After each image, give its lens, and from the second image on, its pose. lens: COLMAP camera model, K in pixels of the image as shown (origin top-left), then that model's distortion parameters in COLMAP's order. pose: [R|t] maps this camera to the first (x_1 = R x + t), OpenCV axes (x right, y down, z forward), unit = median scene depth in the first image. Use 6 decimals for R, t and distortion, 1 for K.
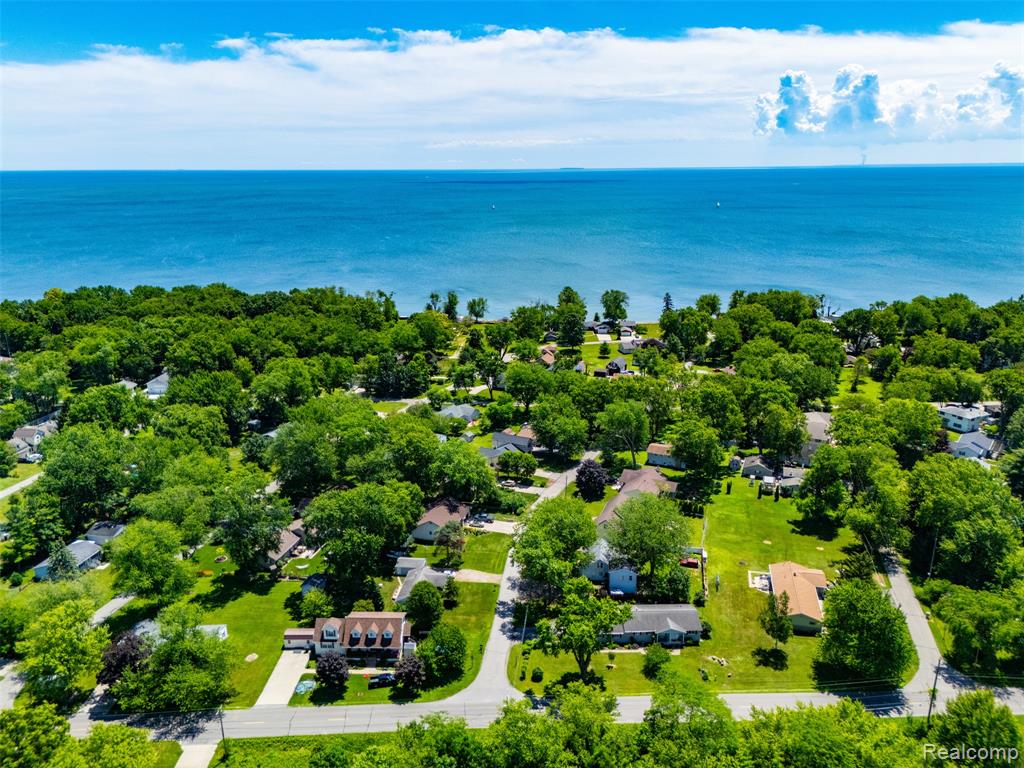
lens RADIAL K [[773.9, 0, 512.0], [0, 773.9, 384.0], [0, 0, 1]] dist [0.029682, -0.001697]
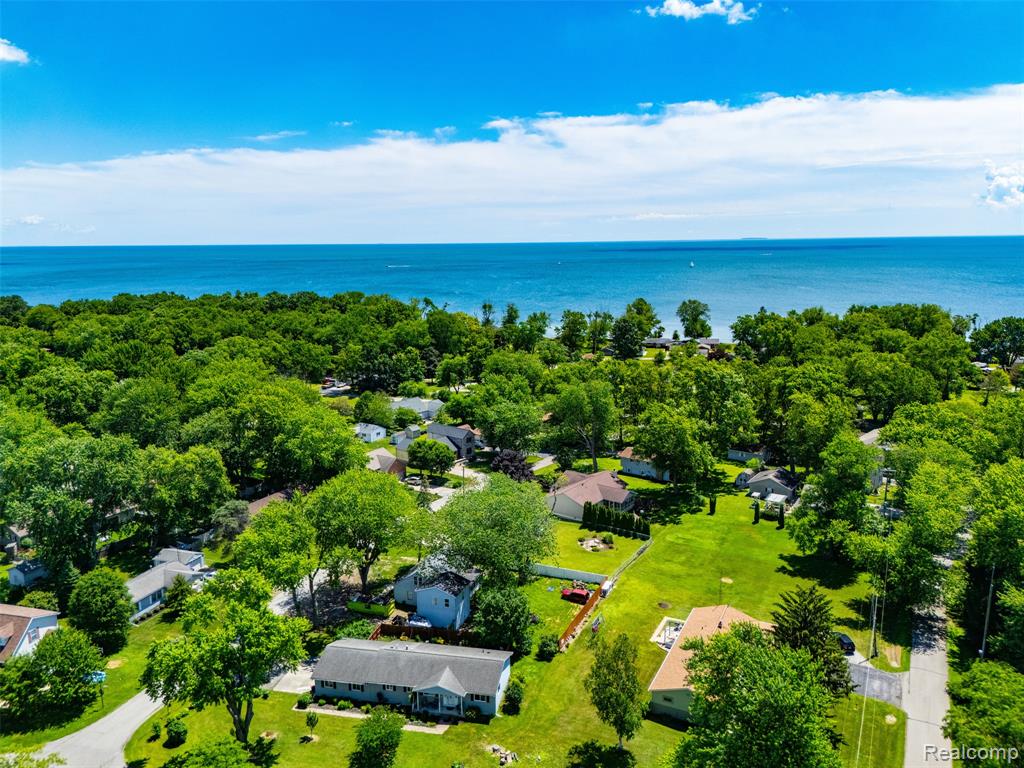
lens RADIAL K [[773.9, 0, 512.0], [0, 773.9, 384.0], [0, 0, 1]] dist [0.029682, -0.001697]
pose [[0.973873, 0.038931, -0.223731, 0.279832], [-0.058865, 0.994799, -0.083128, 0.103623], [0.219332, 0.094126, 0.971099, 0.325885]]
